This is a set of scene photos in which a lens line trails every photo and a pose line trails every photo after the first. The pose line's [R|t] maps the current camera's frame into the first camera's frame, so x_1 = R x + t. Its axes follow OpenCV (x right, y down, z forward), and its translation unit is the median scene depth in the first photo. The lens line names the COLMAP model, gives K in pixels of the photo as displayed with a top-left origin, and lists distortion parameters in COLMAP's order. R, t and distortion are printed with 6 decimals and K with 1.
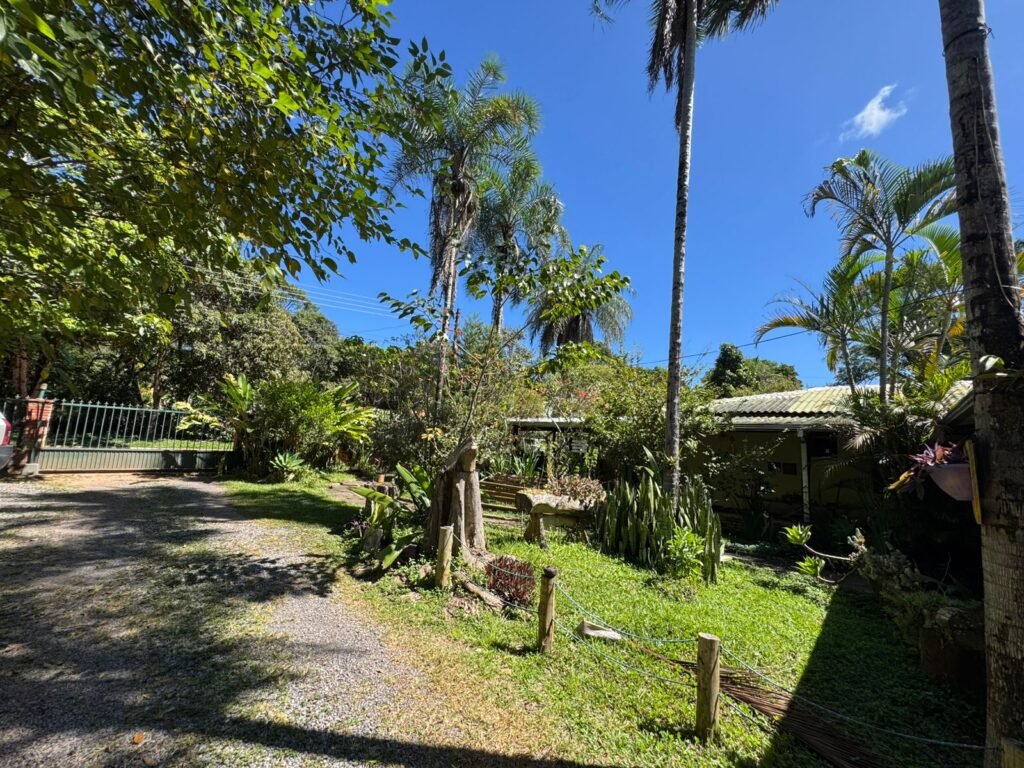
lens RADIAL K [[408.5, 0, 512.0], [0, 408.5, 384.0], [0, 0, 1]] dist [-0.002813, -0.000519]
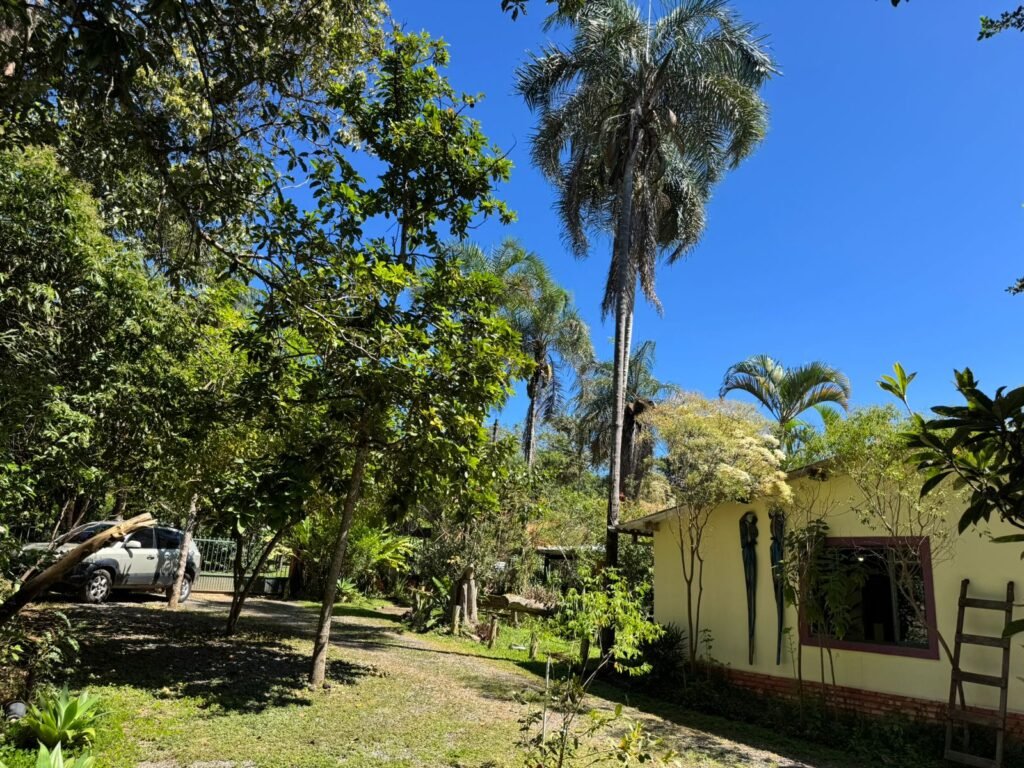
lens RADIAL K [[716.4, 0, 512.0], [0, 716.4, 384.0], [0, 0, 1]] dist [0.085017, -0.122099]
pose [[0.987859, -0.032672, -0.151878, 0.440816], [0.012945, 0.991546, -0.129106, -0.179115], [0.154812, 0.125573, 0.979931, -1.666515]]
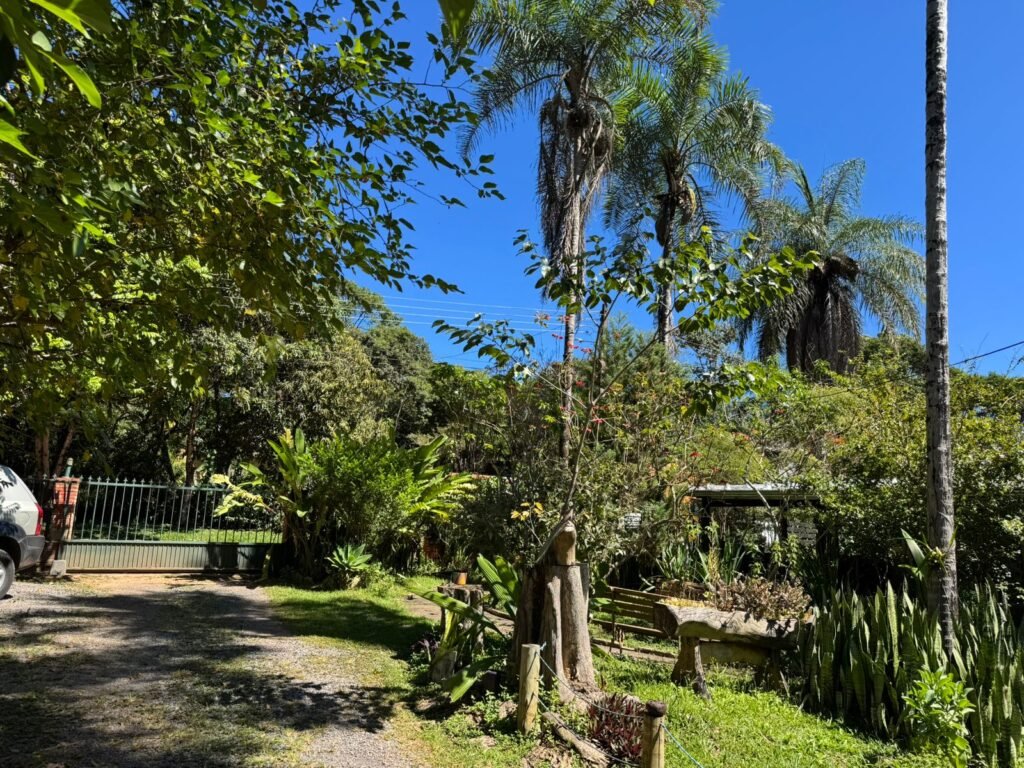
lens RADIAL K [[716.4, 0, 512.0], [0, 716.4, 384.0], [0, 0, 1]] dist [0.085017, -0.122099]
pose [[0.953525, -0.067425, -0.293675, 0.127508], [0.050022, 0.996540, -0.066382, -0.010142], [0.297134, 0.048607, 0.953598, -0.135726]]
